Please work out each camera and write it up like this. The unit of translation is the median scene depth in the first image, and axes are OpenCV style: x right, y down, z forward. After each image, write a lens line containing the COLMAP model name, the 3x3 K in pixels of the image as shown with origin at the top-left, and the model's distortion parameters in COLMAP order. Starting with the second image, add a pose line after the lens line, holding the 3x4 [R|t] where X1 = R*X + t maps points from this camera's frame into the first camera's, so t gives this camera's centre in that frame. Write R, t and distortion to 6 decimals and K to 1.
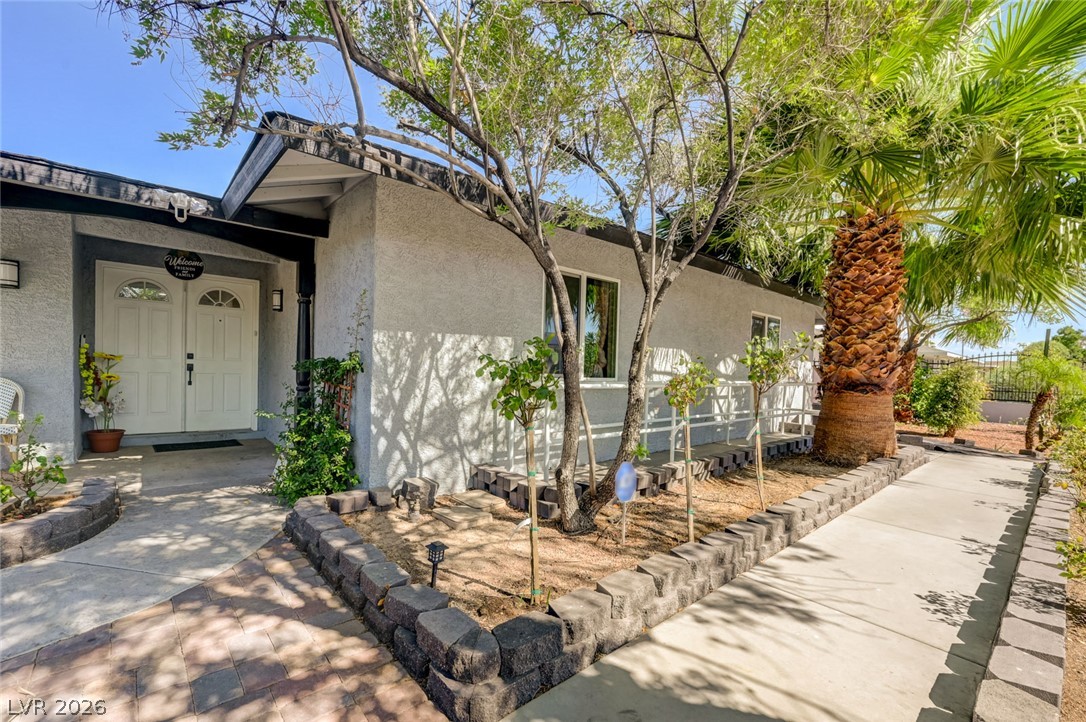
lens RADIAL K [[454.6, 0, 544.1], [0, 454.6, 378.4], [0, 0, 1]] dist [0.001620, 0.000088]
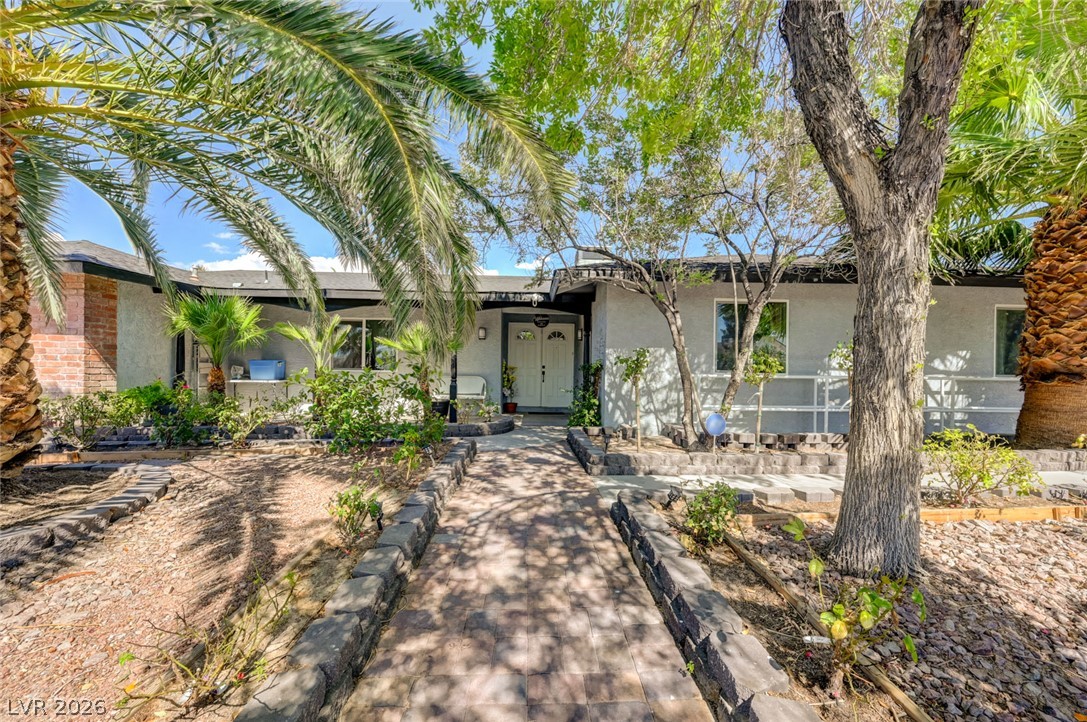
lens RADIAL K [[429.9, 0, 547.3], [0, 429.9, 366.9], [0, 0, 1]] dist [0.000696, 0.000155]
pose [[0.771175, -0.030510, -0.635891, 0.440665], [-0.004564, 0.998560, -0.053446, 0.054002], [0.636606, 0.044118, 0.769926, -0.436913]]
